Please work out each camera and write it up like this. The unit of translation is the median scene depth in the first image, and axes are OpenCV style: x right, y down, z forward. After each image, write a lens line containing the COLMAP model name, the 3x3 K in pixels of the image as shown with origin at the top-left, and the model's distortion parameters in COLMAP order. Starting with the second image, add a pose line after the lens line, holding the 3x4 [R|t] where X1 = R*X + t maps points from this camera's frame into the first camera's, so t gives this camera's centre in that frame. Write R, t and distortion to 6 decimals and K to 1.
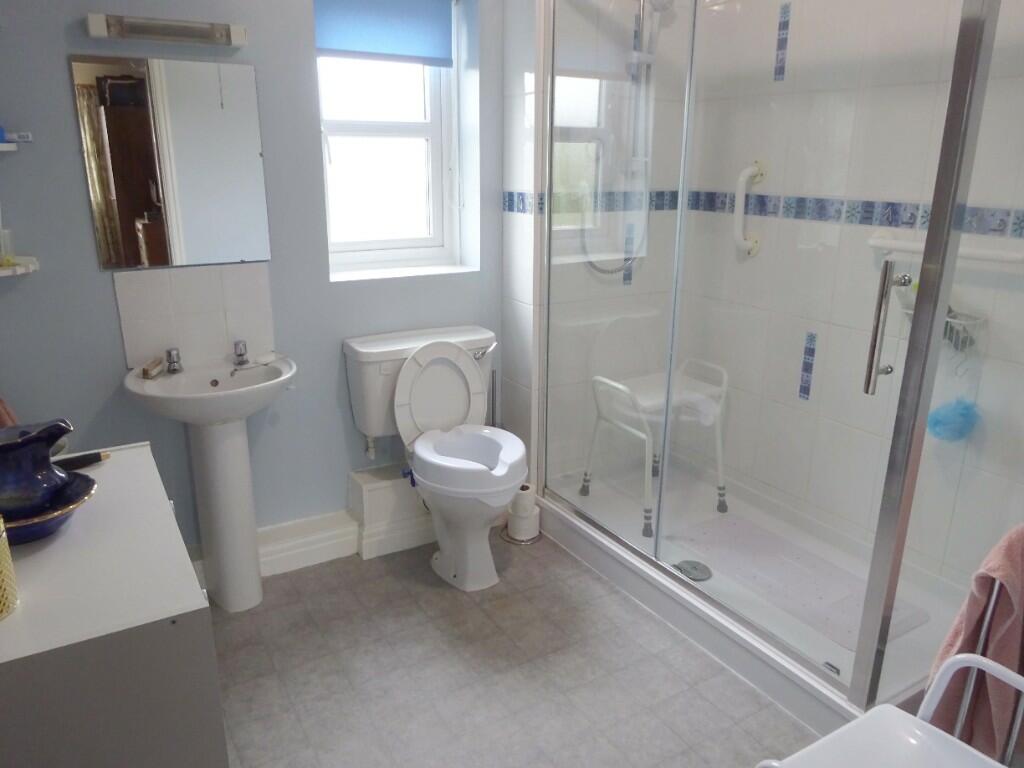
lens RADIAL K [[765.5, 0, 488.3], [0, 765.5, 388.4], [0, 0, 1]] dist [-0.002388, -0.000534]
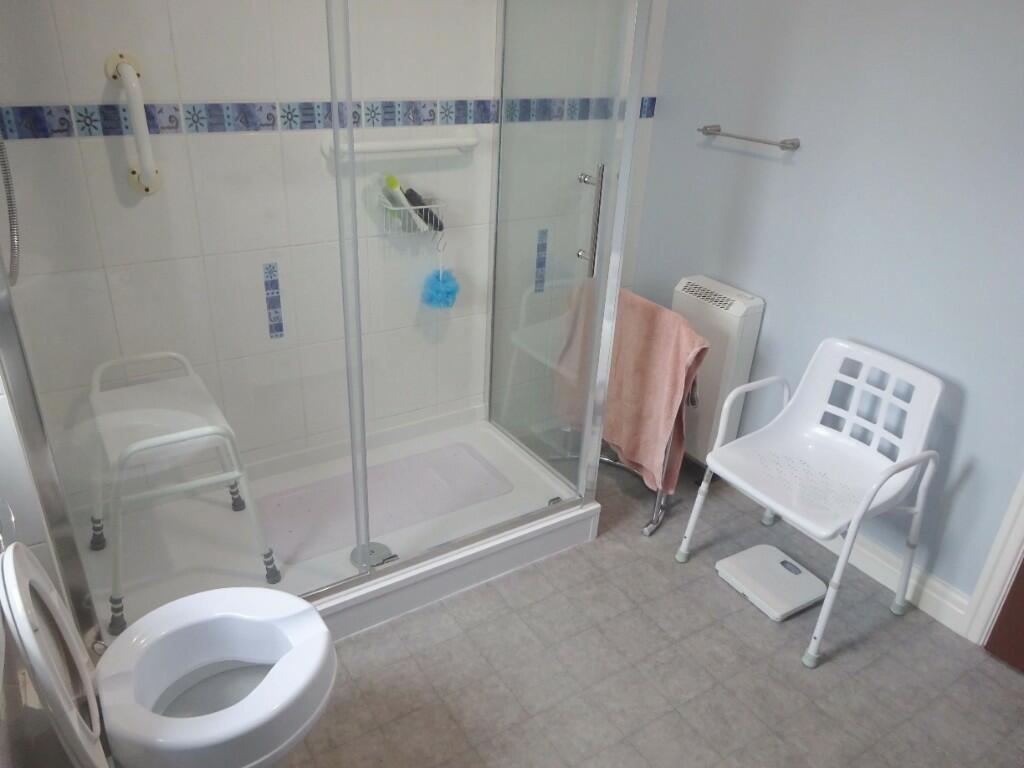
lens RADIAL K [[765.5, 0, 488.3], [0, 765.5, 388.4], [0, 0, 1]] dist [-0.002388, -0.000534]
pose [[-0.064330, -0.402342, 0.913226, -0.506250], [0.272420, 0.873284, 0.403935, -0.265079], [-0.960026, 0.274766, 0.053428, 0.864621]]
